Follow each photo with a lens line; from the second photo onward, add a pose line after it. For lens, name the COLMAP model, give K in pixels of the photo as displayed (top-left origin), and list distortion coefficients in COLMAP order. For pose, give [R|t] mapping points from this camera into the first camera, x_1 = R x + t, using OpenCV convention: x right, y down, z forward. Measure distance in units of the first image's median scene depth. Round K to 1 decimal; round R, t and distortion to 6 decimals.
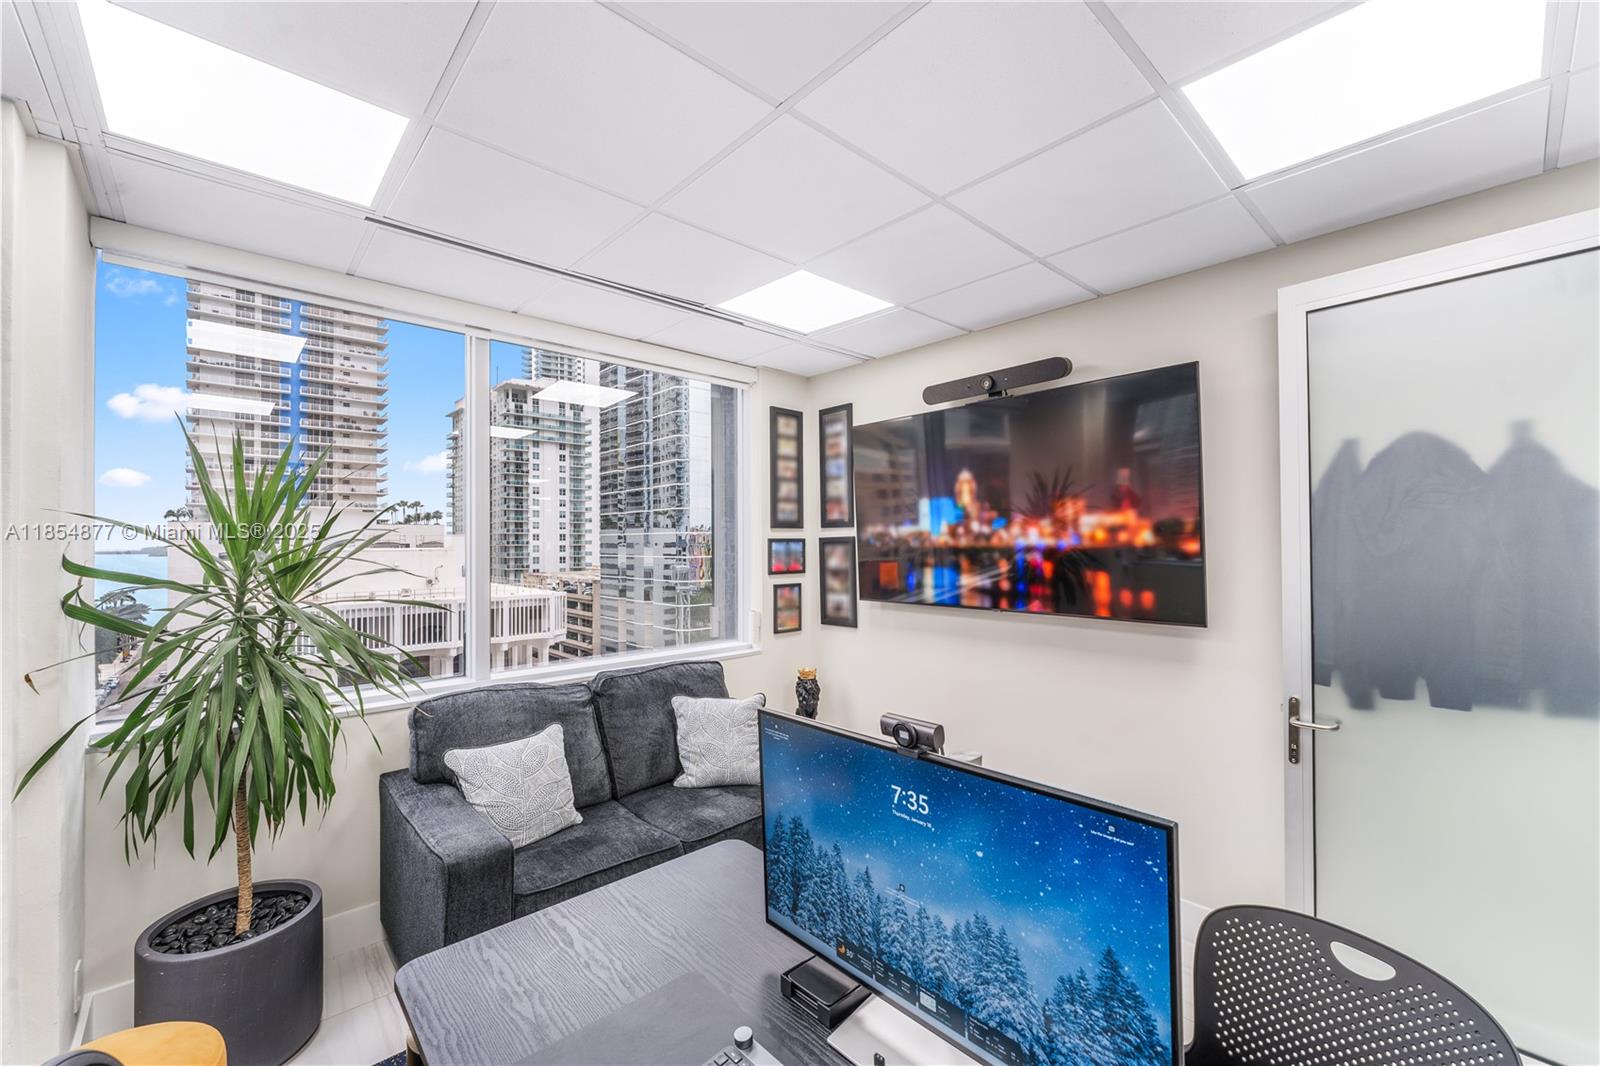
lens RADIAL K [[643.2, 0, 790.4], [0, 643.2, 537.3], [0, 0, 1]] dist [-0.000660, -0.000411]
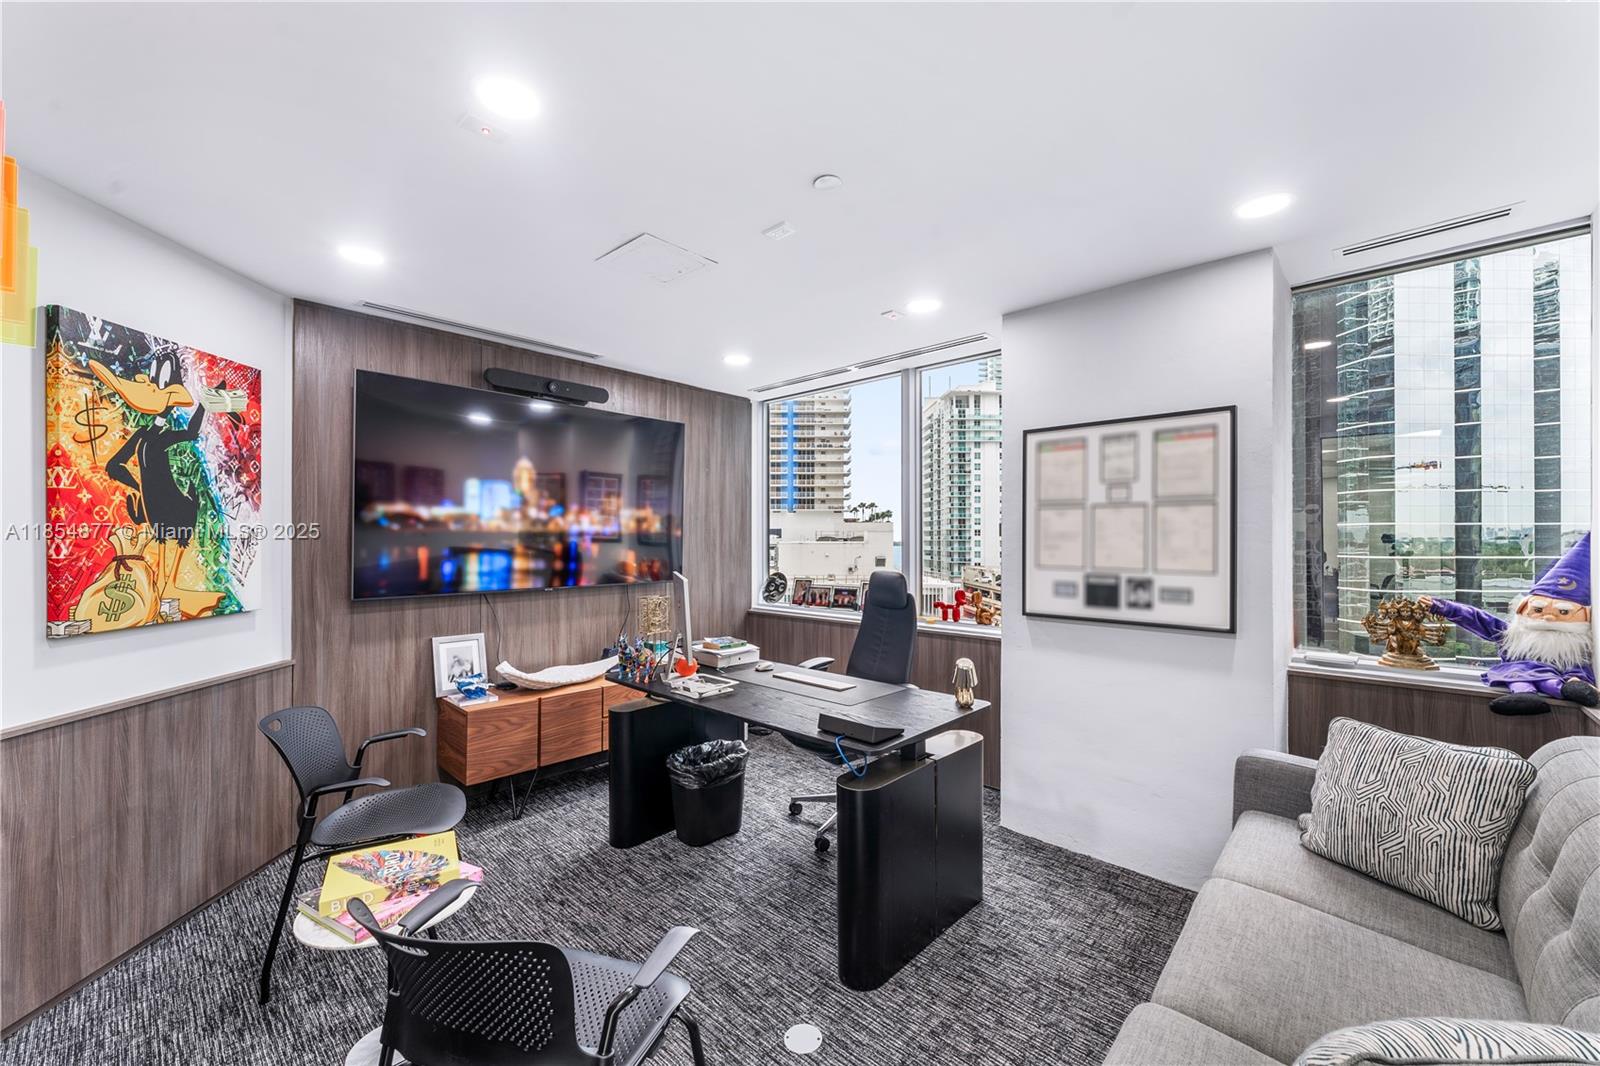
lens RADIAL K [[643.2, 0, 848.9], [0, 643.2, 541.6], [0, 0, 1]] dist [-0.000660, -0.000411]
pose [[0.766143, 0.005315, -0.642648, 0.170305], [0.002698, 0.999930, 0.011486, 0.002404], [0.642665, -0.010533, 0.766075, 0.064063]]
